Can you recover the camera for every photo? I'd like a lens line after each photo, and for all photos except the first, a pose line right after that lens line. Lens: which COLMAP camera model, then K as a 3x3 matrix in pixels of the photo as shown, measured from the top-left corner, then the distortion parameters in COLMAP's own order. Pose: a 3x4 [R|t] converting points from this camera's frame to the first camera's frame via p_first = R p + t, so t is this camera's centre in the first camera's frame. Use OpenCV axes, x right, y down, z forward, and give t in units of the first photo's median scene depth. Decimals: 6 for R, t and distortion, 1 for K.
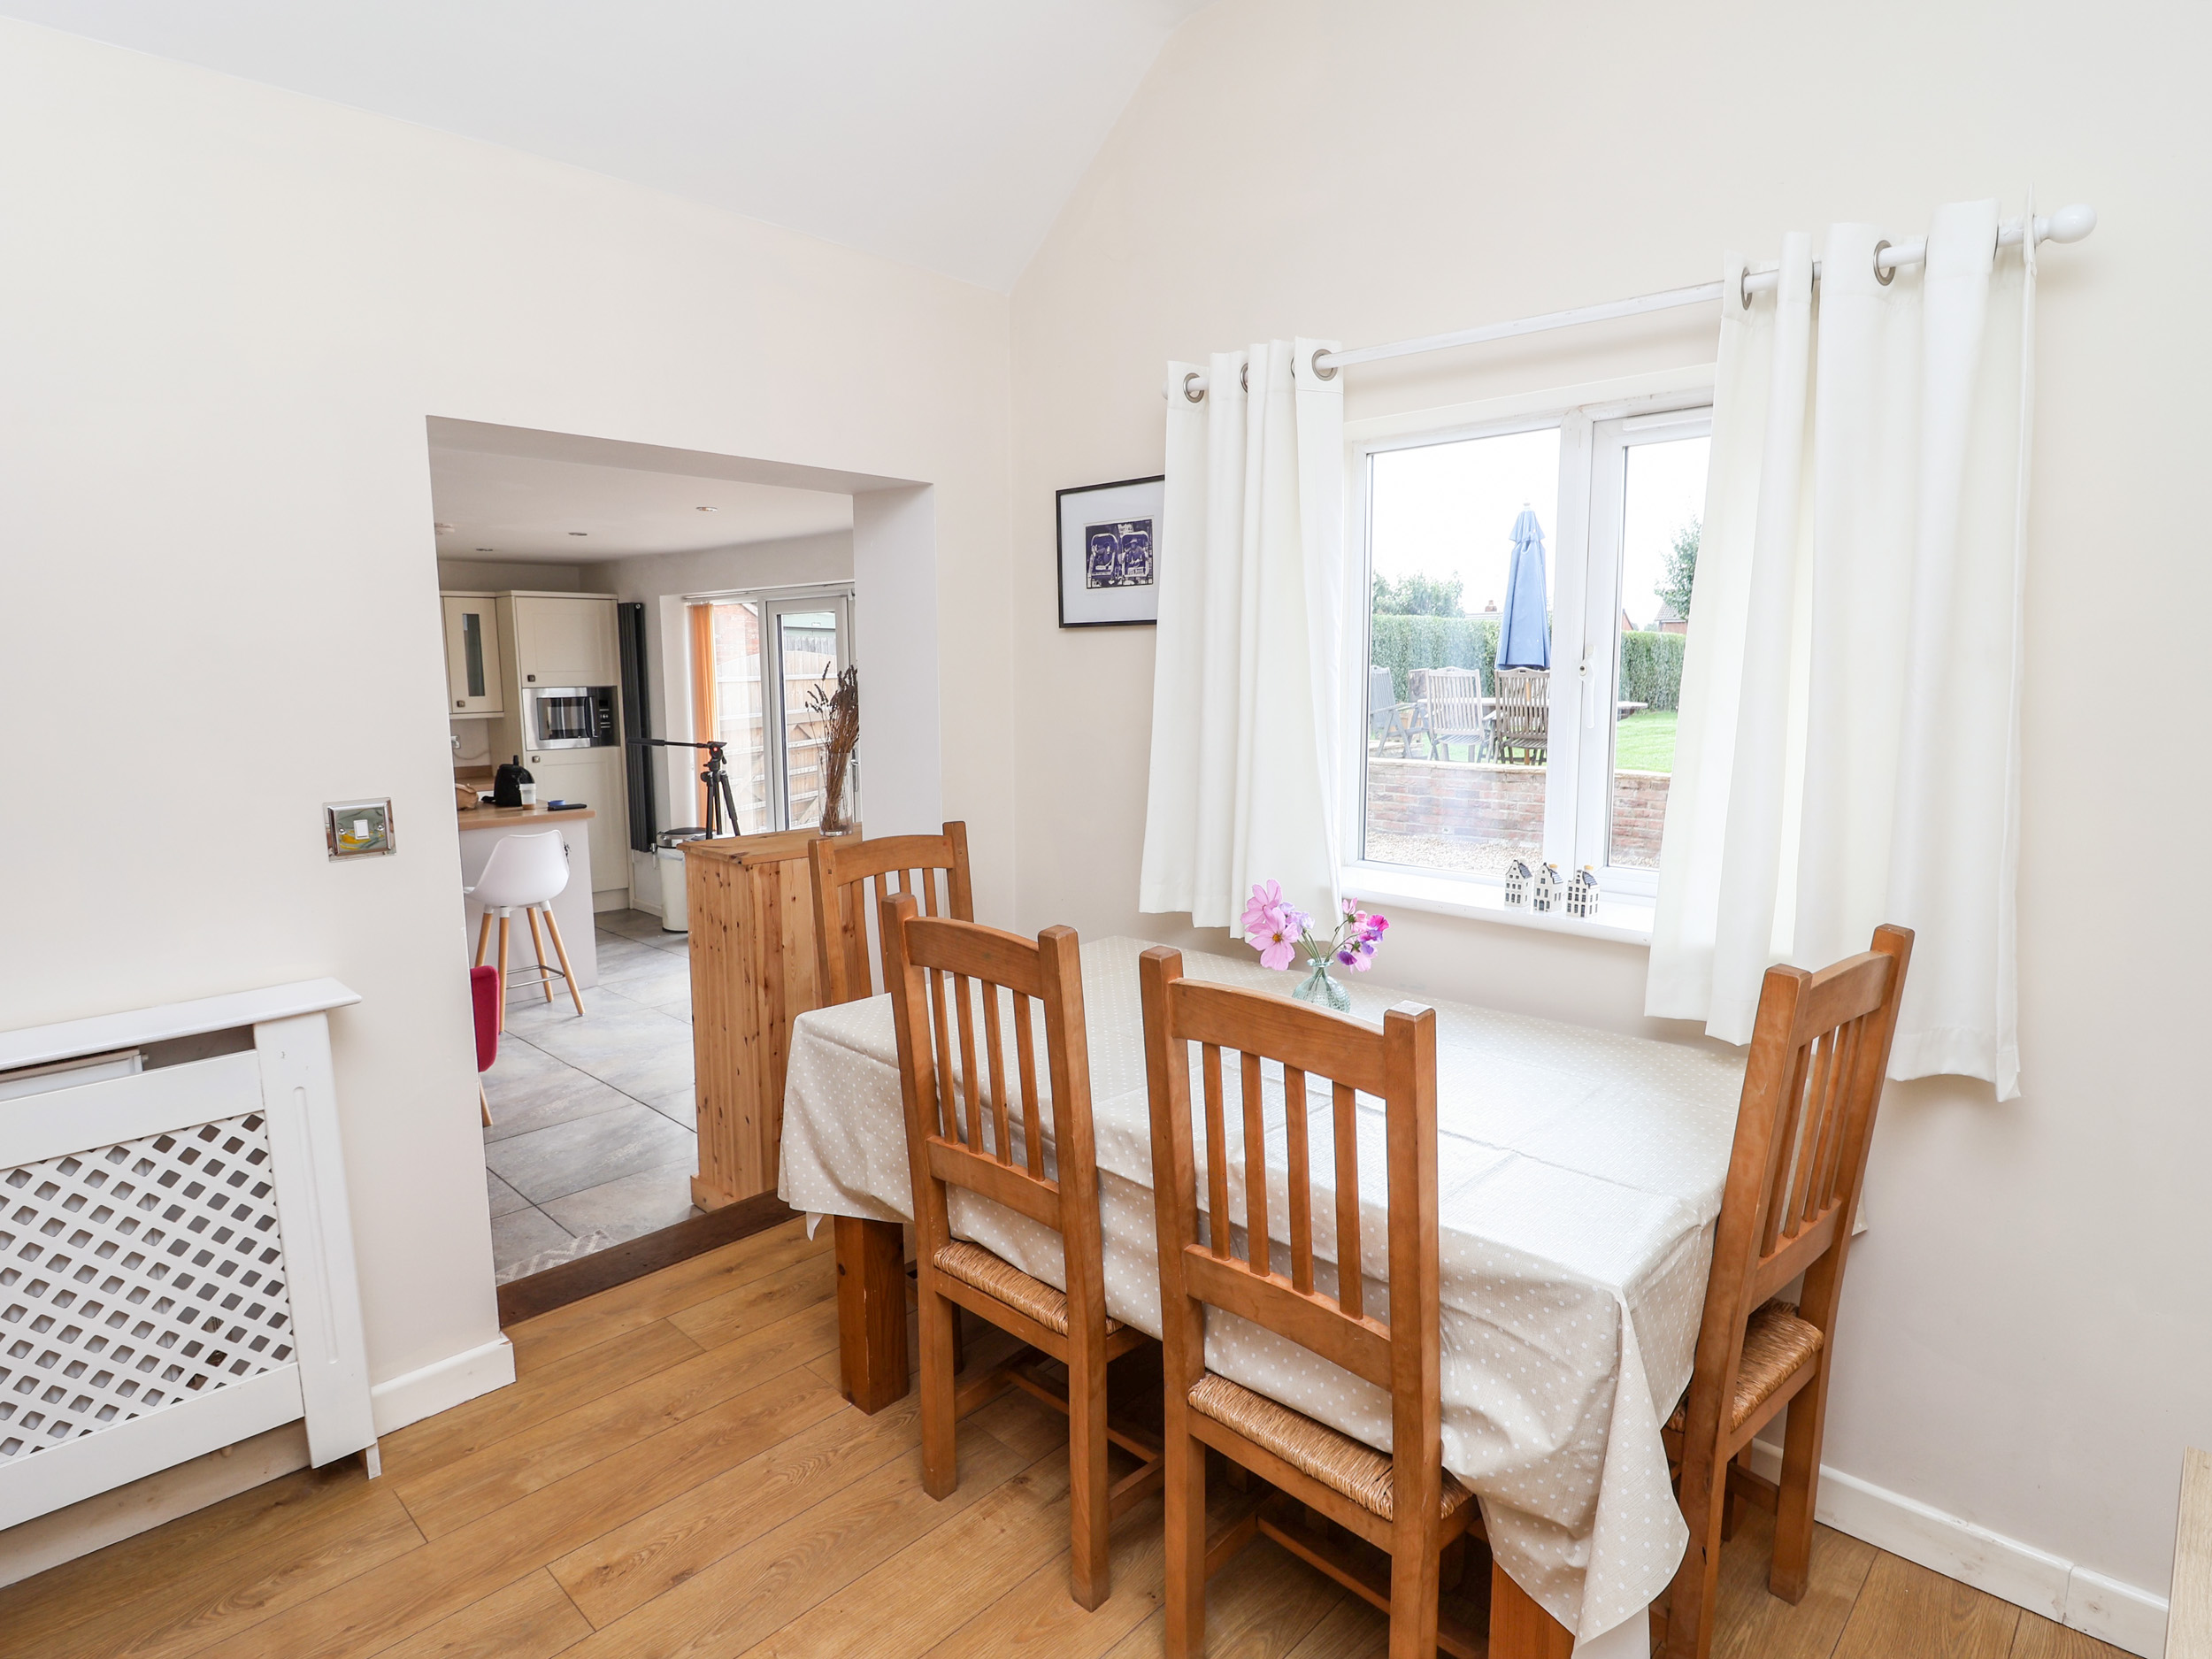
lens RADIAL K [[1184.8, 0, 1096.2], [0, 1184.8, 778.8], [0, 0, 1]] dist [0.003092, -0.015076]
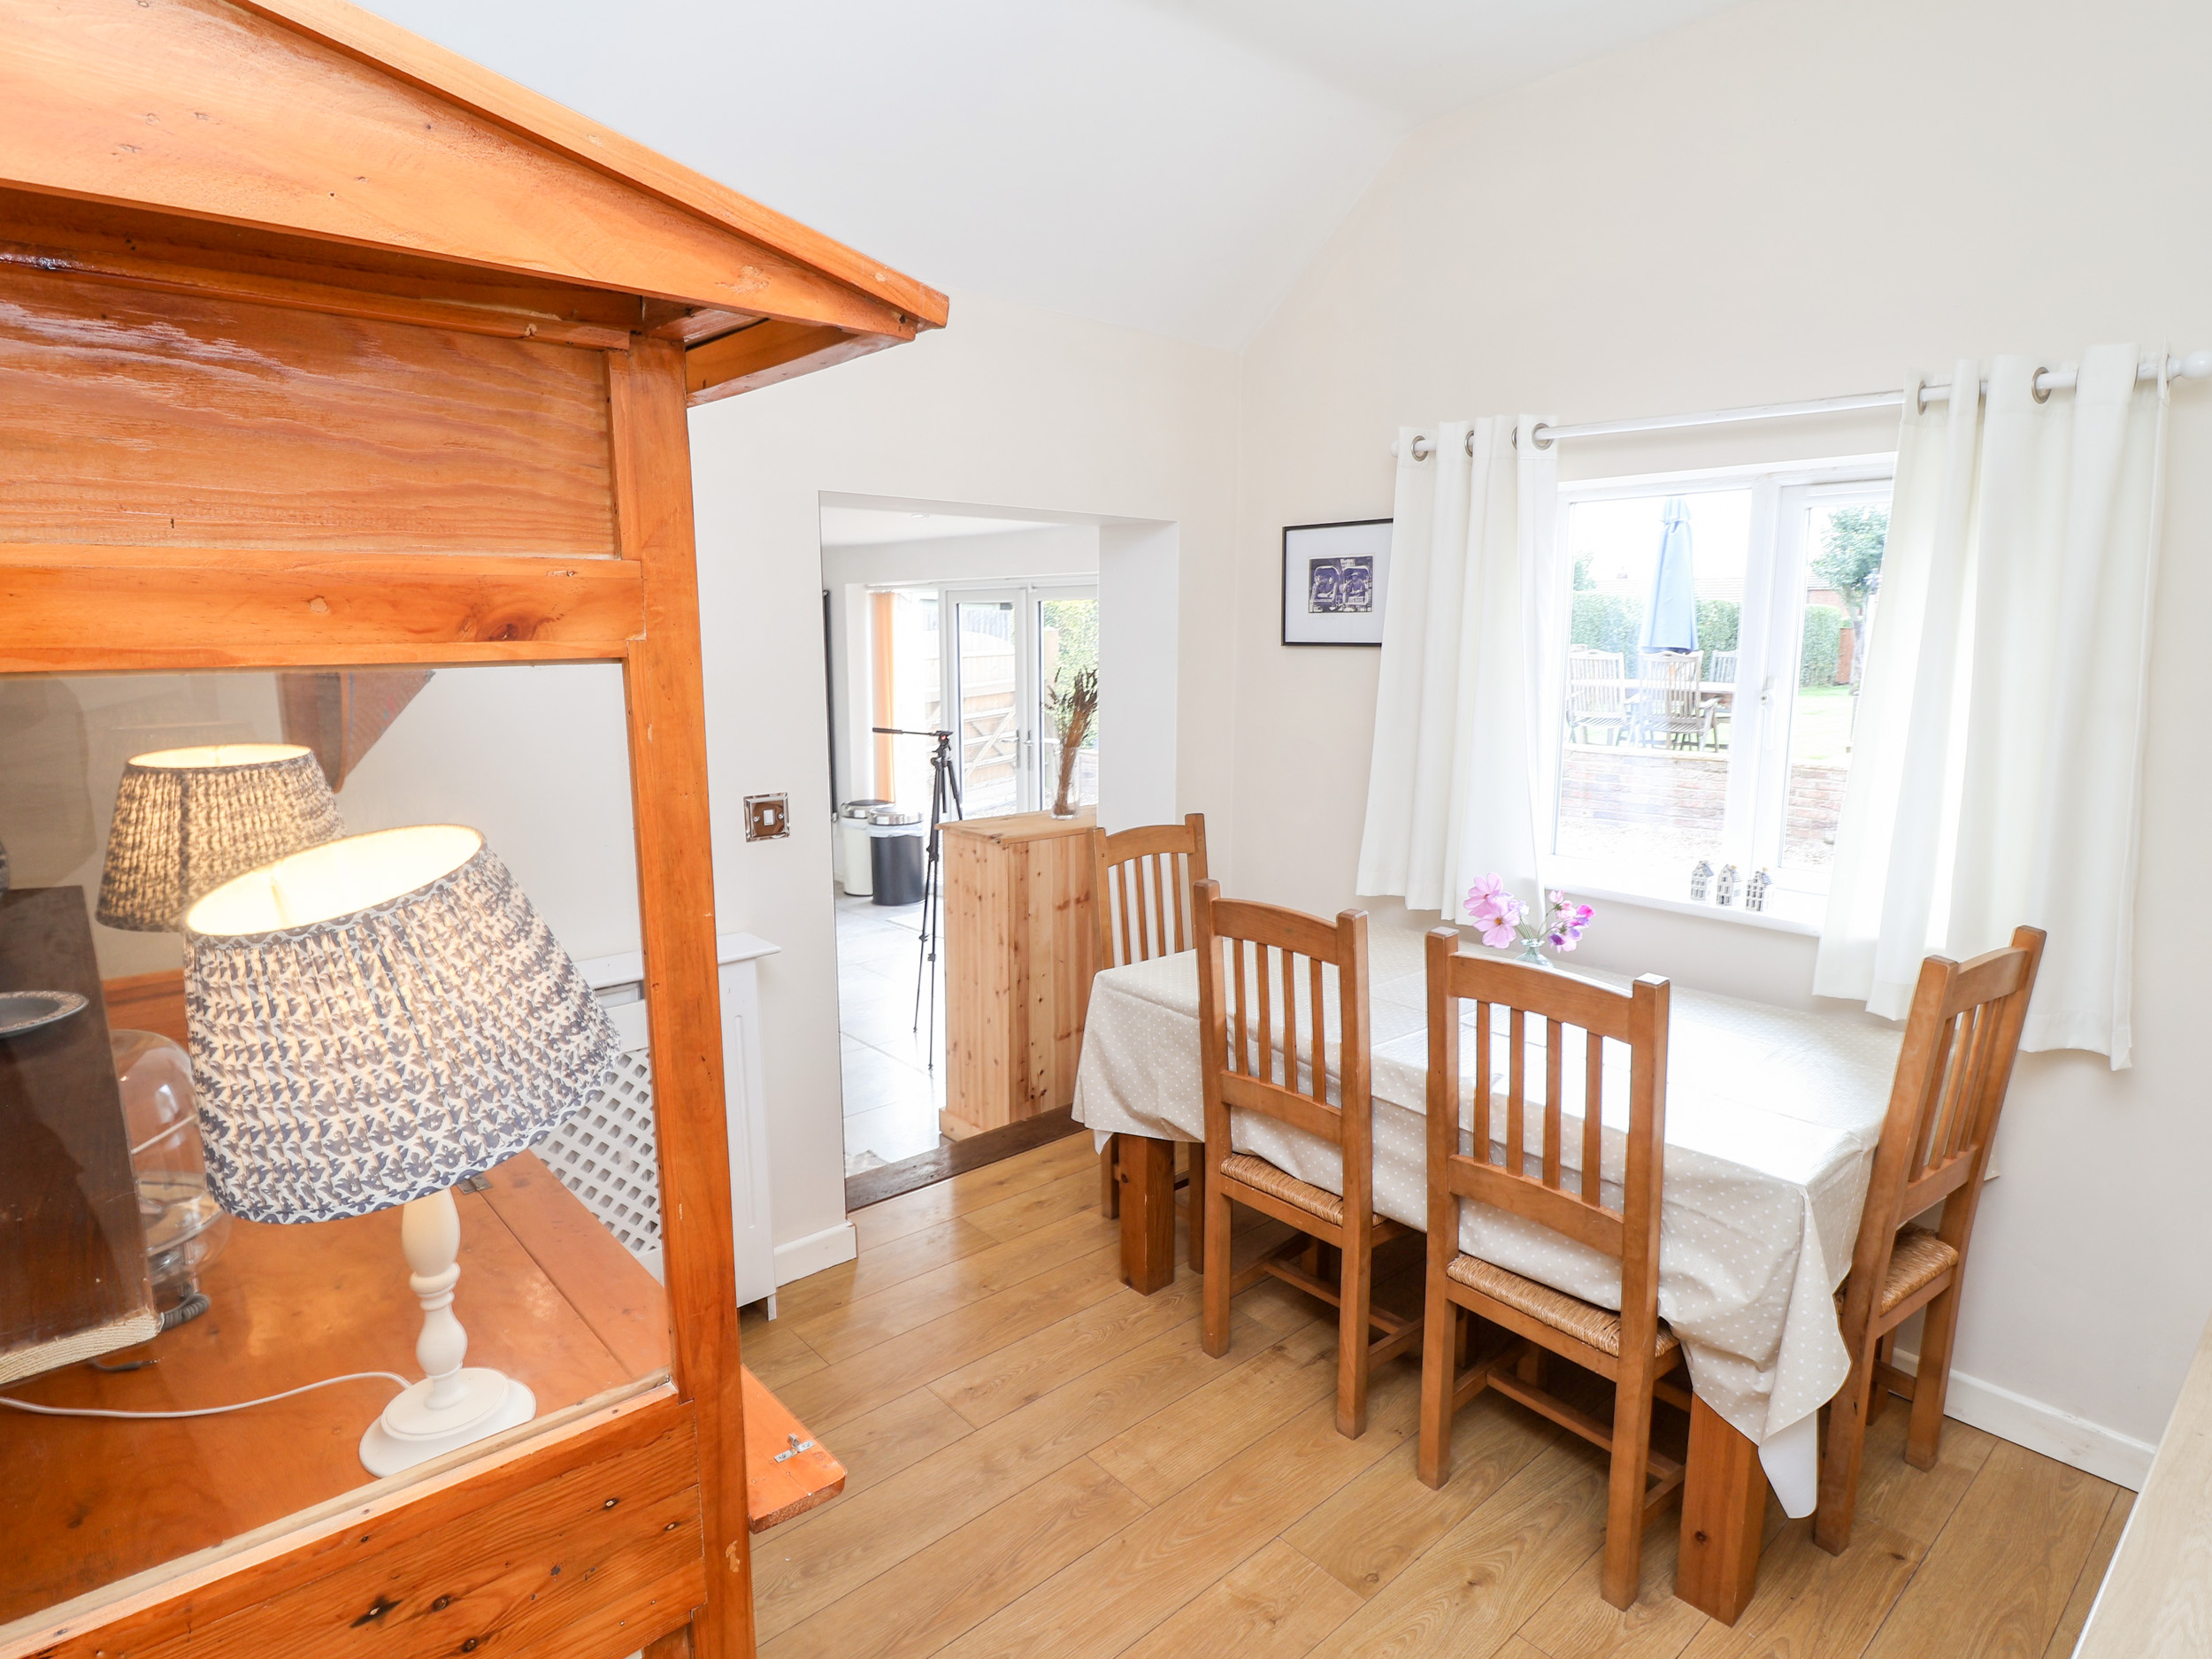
lens RADIAL K [[1197.3, 0, 1101.3], [0, 1197.3, 780.4], [0, 0, 1]] dist [0.001281, -0.015563]
pose [[0.996202, 0.017885, -0.085212, -0.172406], [-0.015515, 0.999476, 0.028403, -0.044531], [0.085675, -0.026973, 0.995958, -0.289899]]
